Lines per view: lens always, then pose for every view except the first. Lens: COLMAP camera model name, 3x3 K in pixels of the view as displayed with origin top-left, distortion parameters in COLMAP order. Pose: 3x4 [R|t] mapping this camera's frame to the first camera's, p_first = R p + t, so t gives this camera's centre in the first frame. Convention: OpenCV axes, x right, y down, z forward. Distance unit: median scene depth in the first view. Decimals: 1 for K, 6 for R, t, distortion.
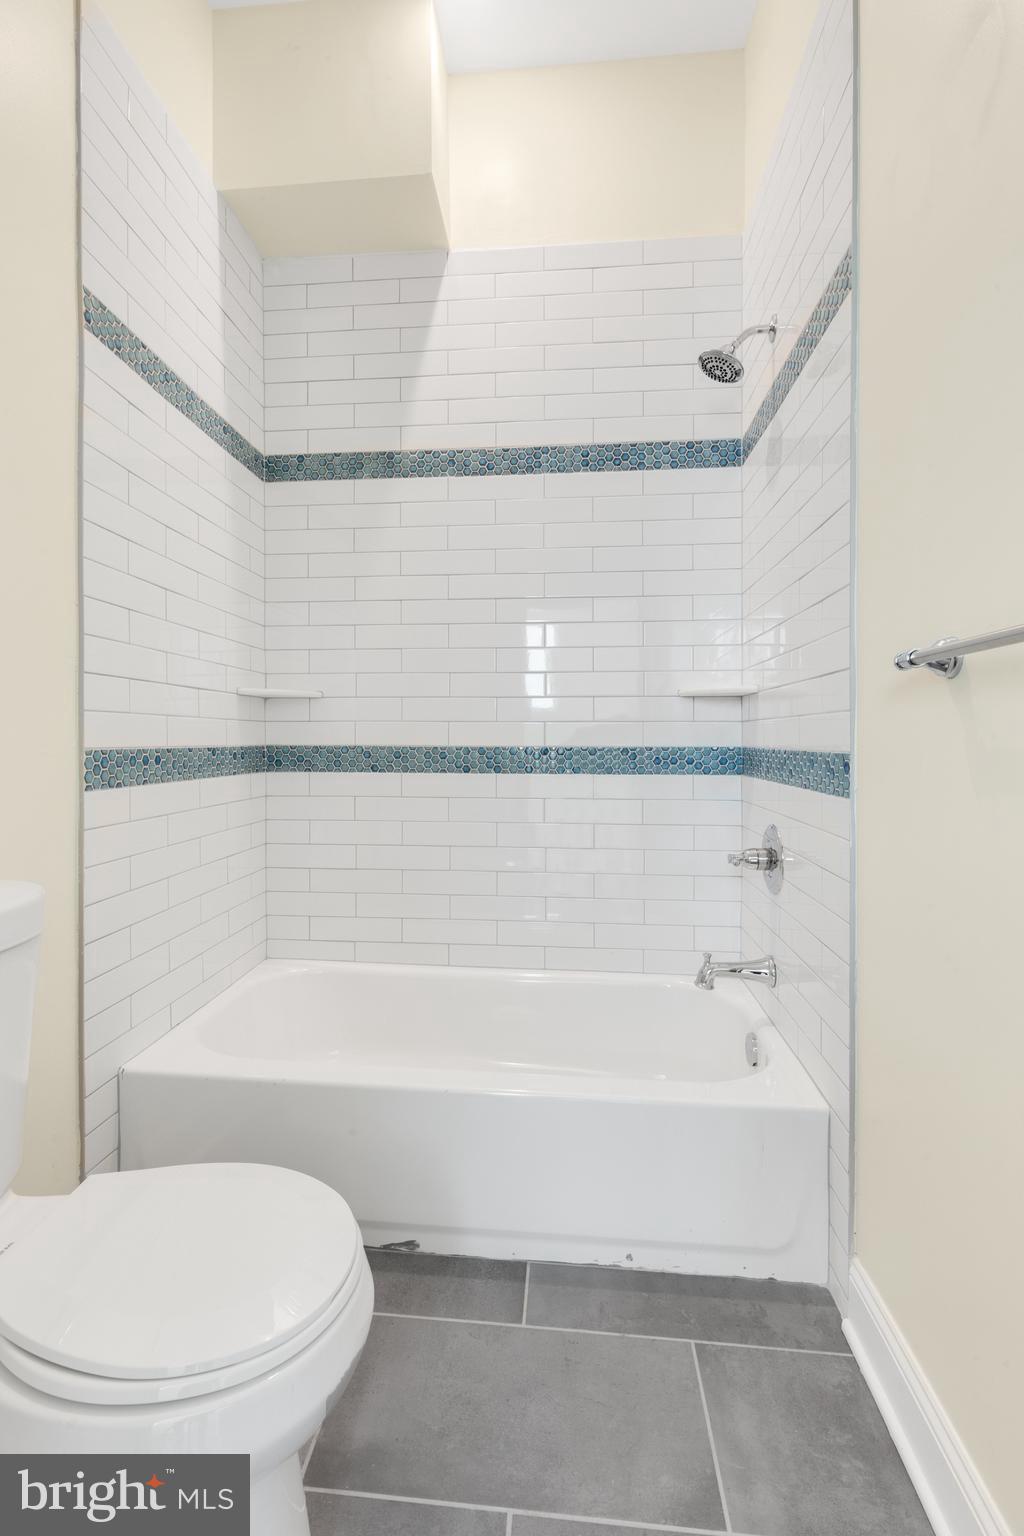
lens RADIAL K [[729.8, 0, 496.4], [0, 729.8, 746.1], [0, 0, 1]] dist [-0.000087, 0.000039]
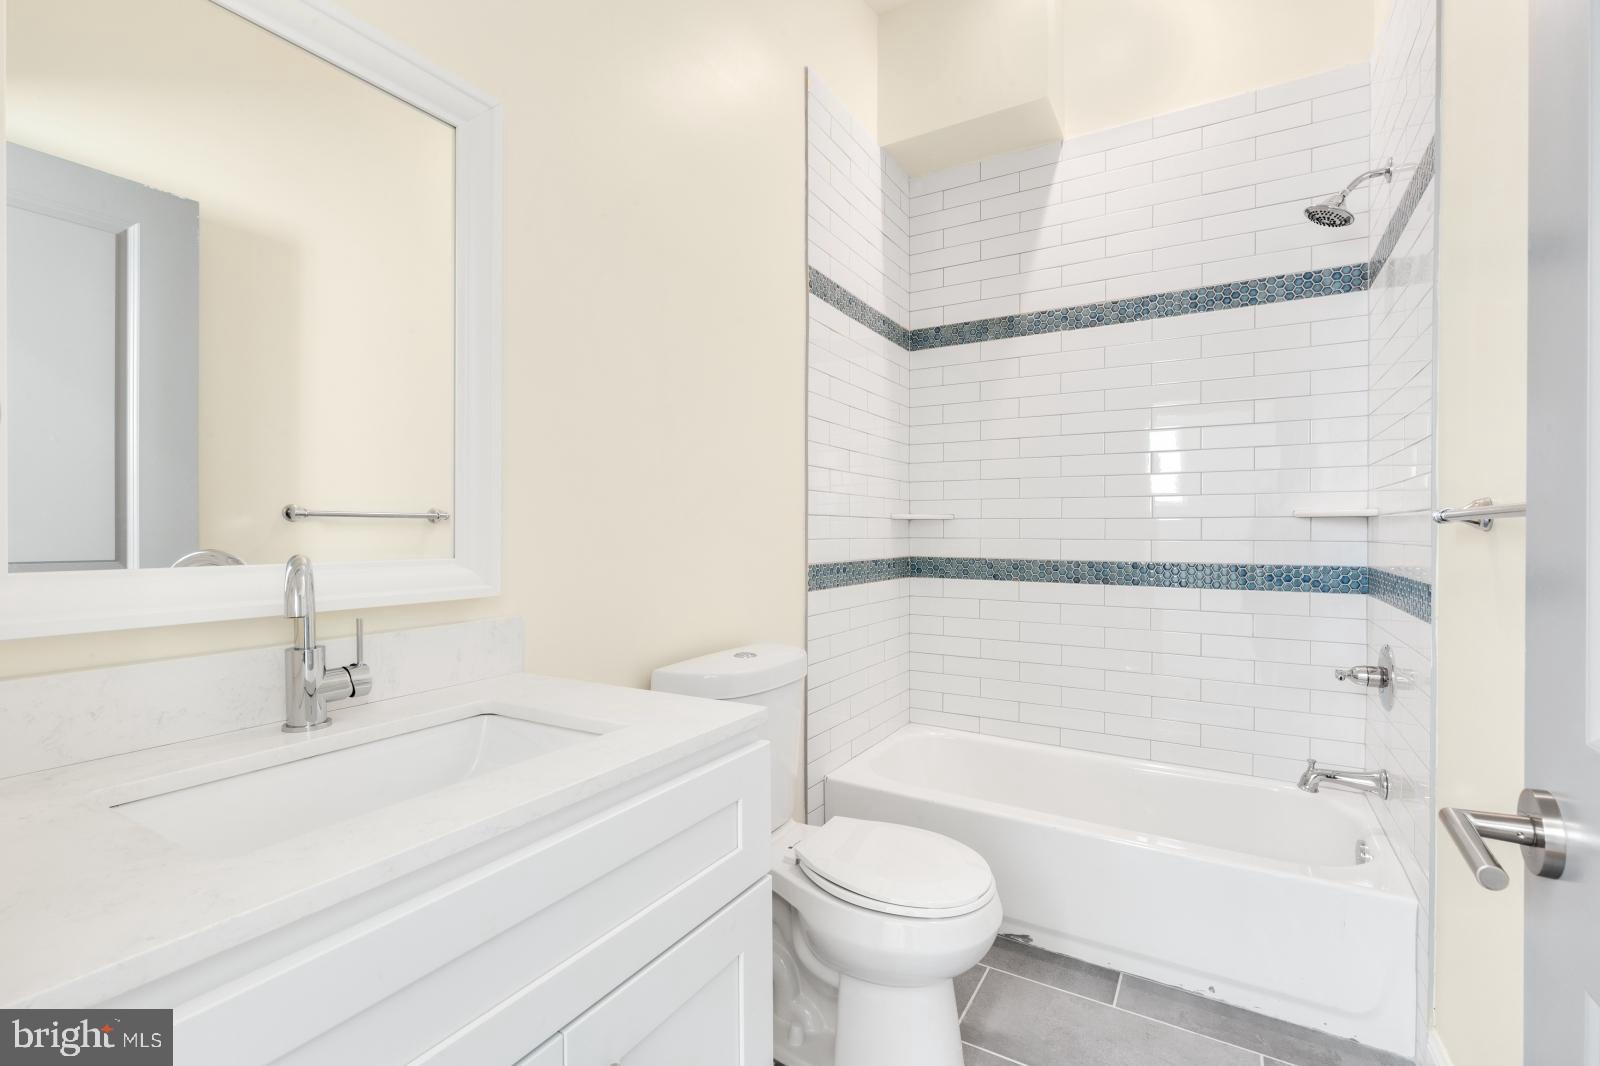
lens RADIAL K [[735.3, 0, 794.9], [0, 735.3, 527.0], [0, 0, 1]] dist [0.005043, -0.001263]
pose [[0.912026, 0.002160, -0.410128, 0.032212], [-0.010064, 0.999803, -0.017114, -0.030100], [0.410010, 0.019736, 0.911868, -0.276469]]
